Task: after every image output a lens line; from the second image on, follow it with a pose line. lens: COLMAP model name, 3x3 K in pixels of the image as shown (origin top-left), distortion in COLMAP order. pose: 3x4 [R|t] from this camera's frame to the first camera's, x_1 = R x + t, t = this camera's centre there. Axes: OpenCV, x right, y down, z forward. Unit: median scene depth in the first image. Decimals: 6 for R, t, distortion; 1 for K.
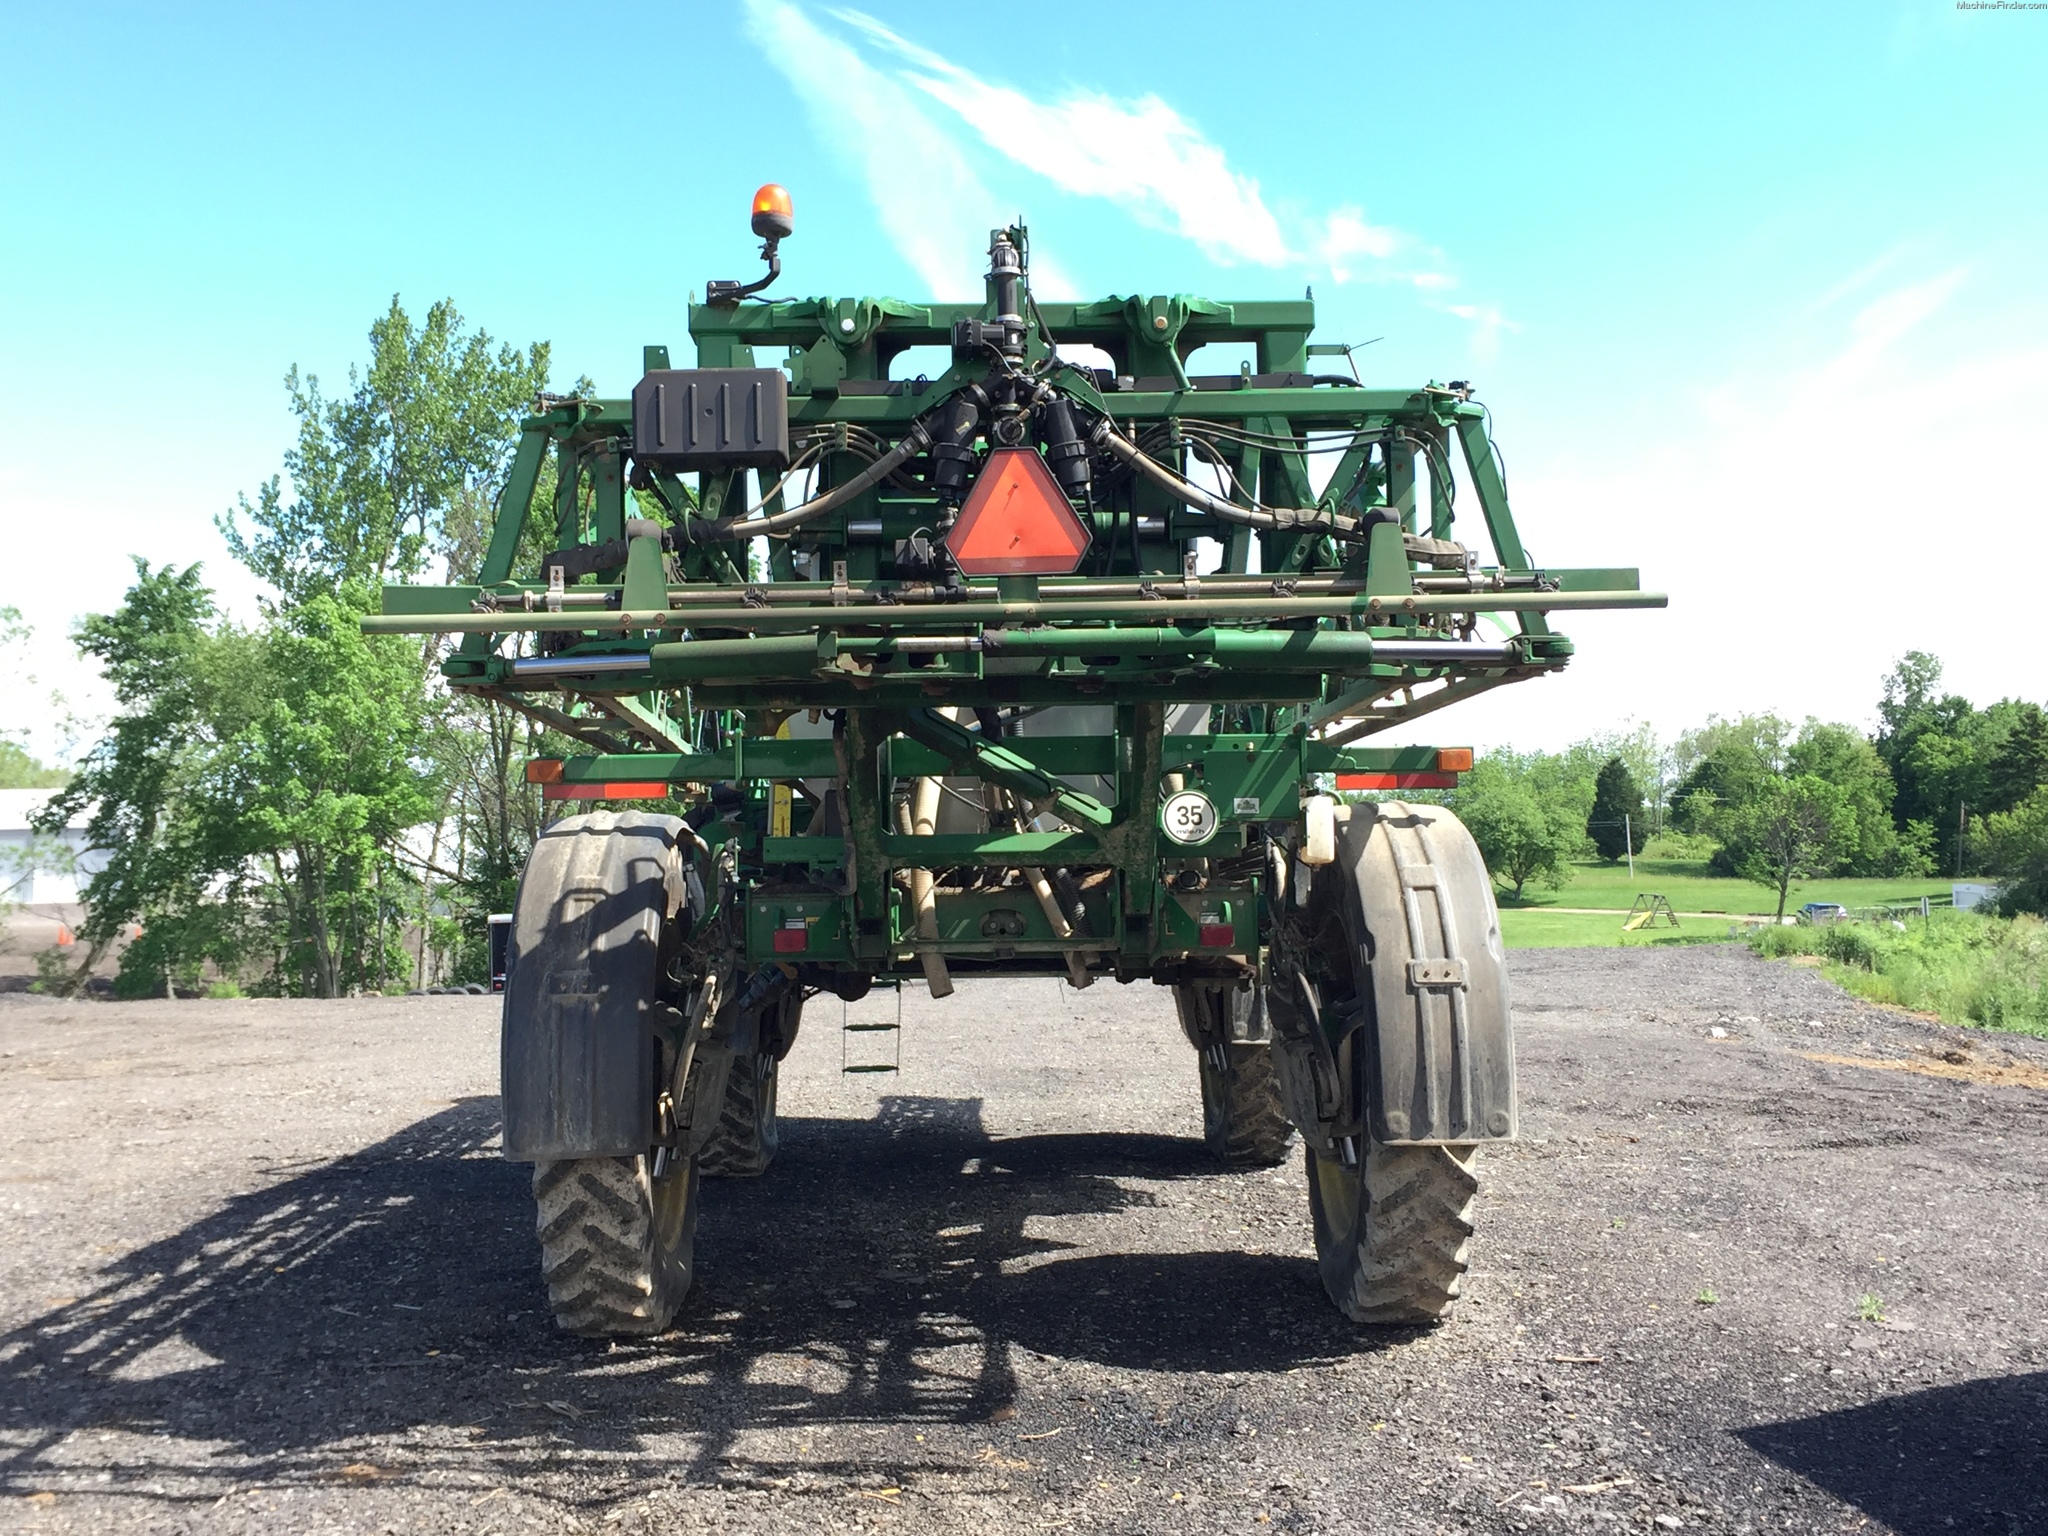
lens RADIAL K [[2229.5, 0, 1016.3], [0, 2229.5, 770.2], [0, 0, 1]] dist [0.074305, 0.000000]
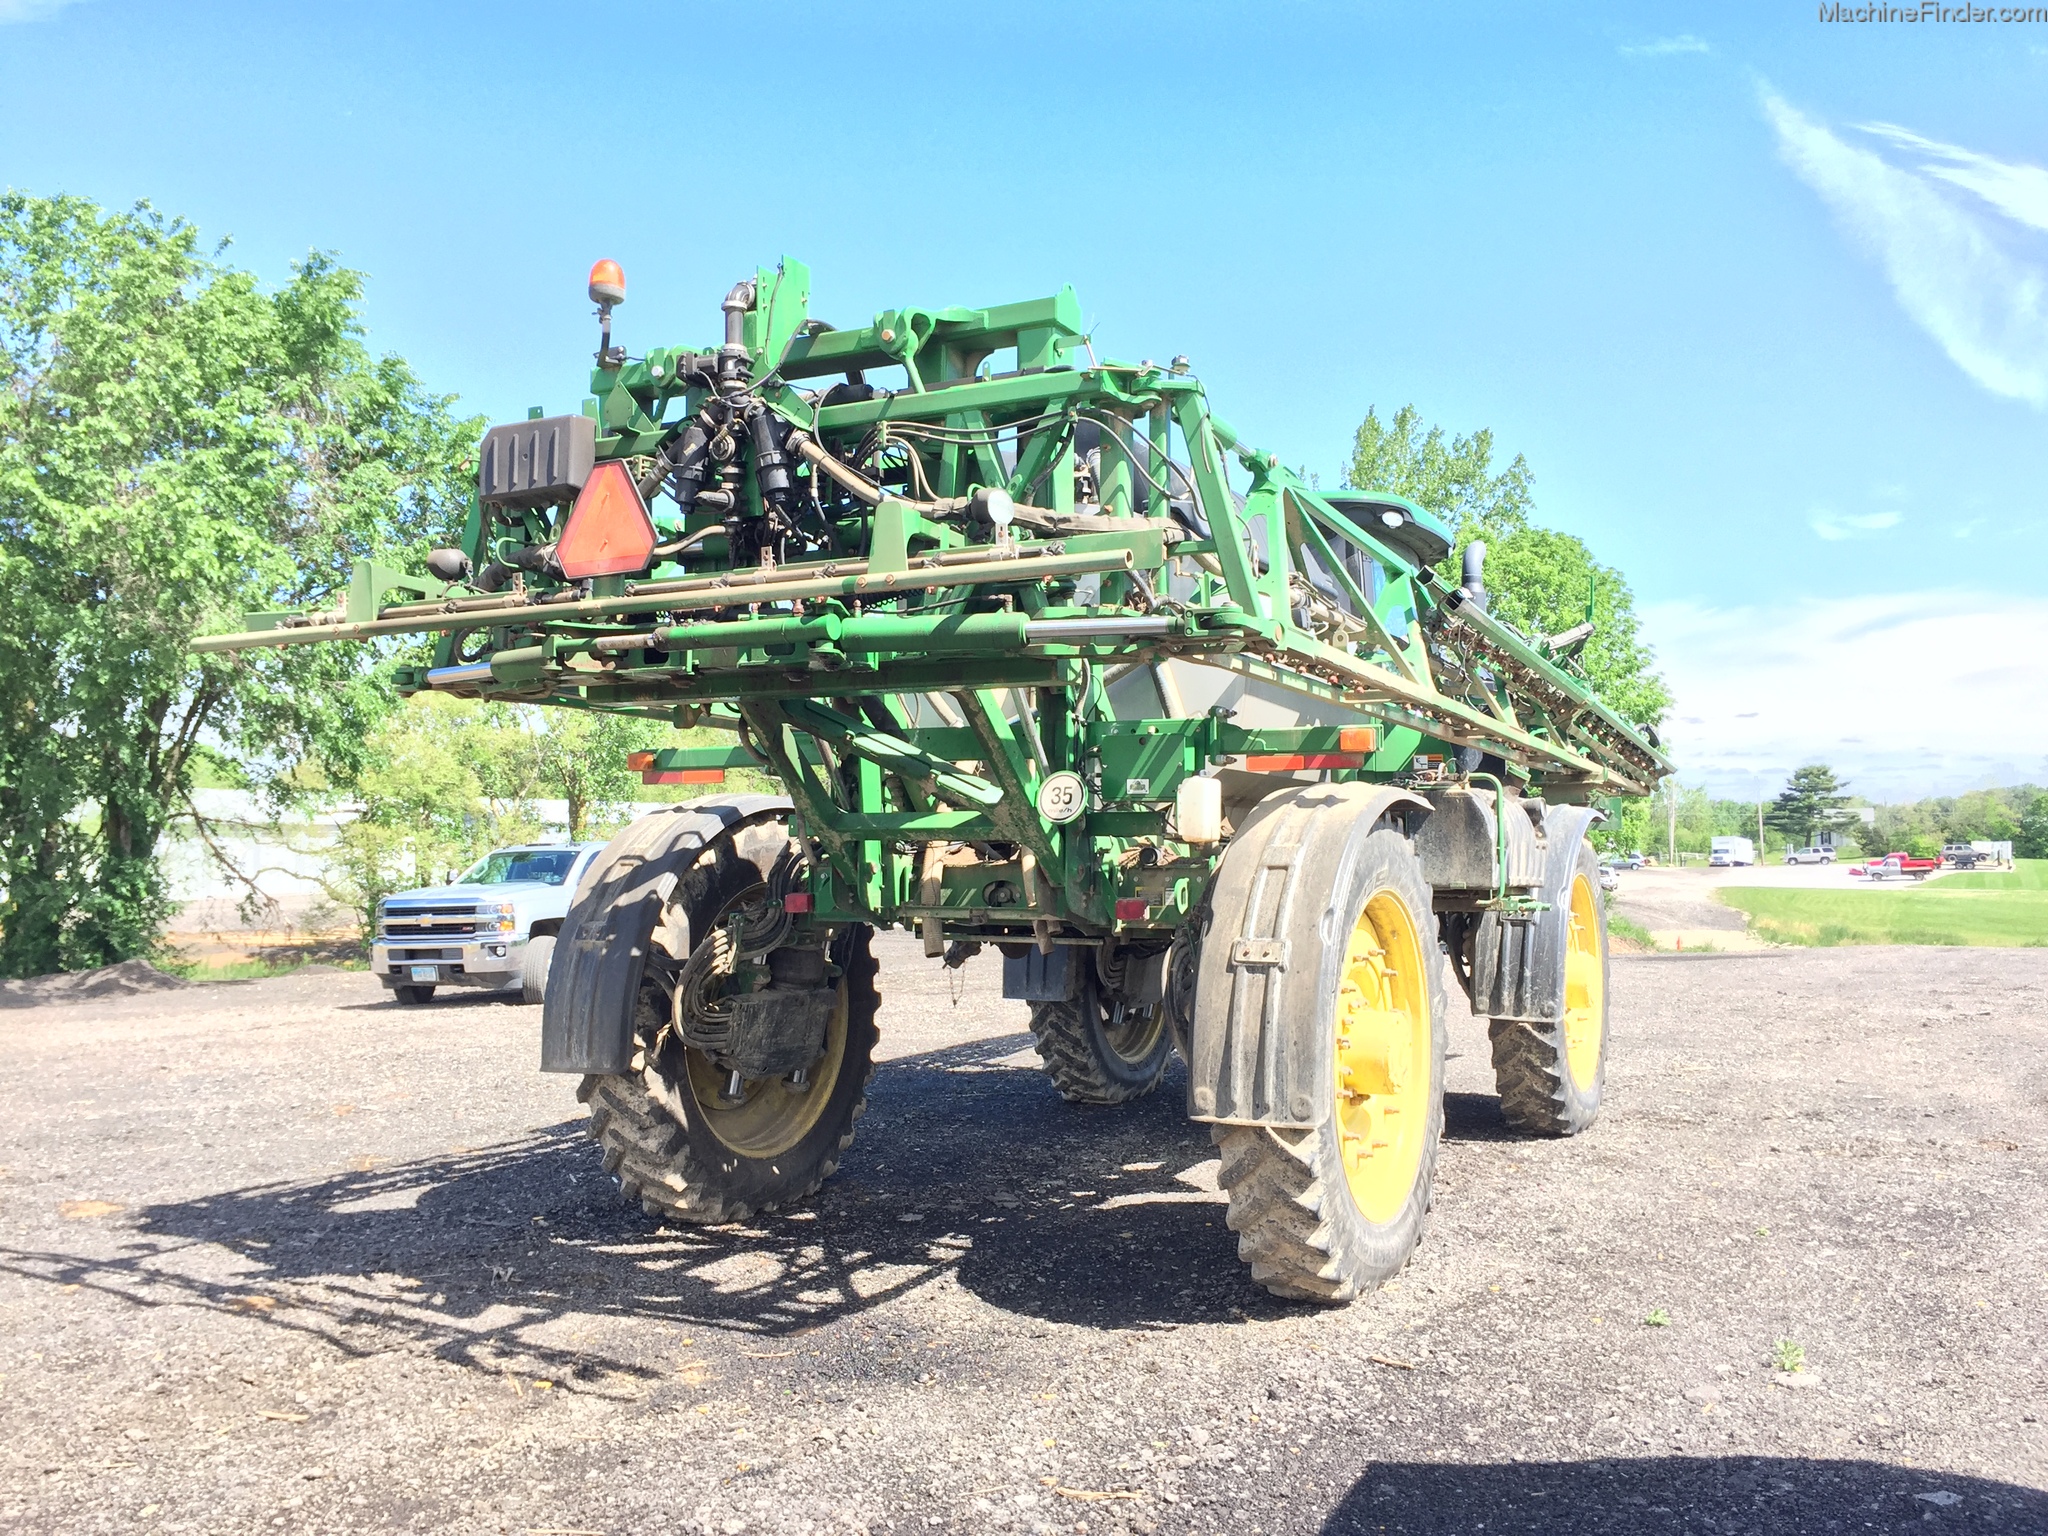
lens RADIAL K [[1743.2, 0, 1033.2], [0, 1743.2, 760.2], [0, 0, 1]] dist [0.049197, -0.064472]
pose [[0.875689, -0.011433, -0.482740, 0.476008], [0.008044, 0.999926, -0.009089, 0.011187], [0.482809, 0.004076, 0.875716, 0.268377]]
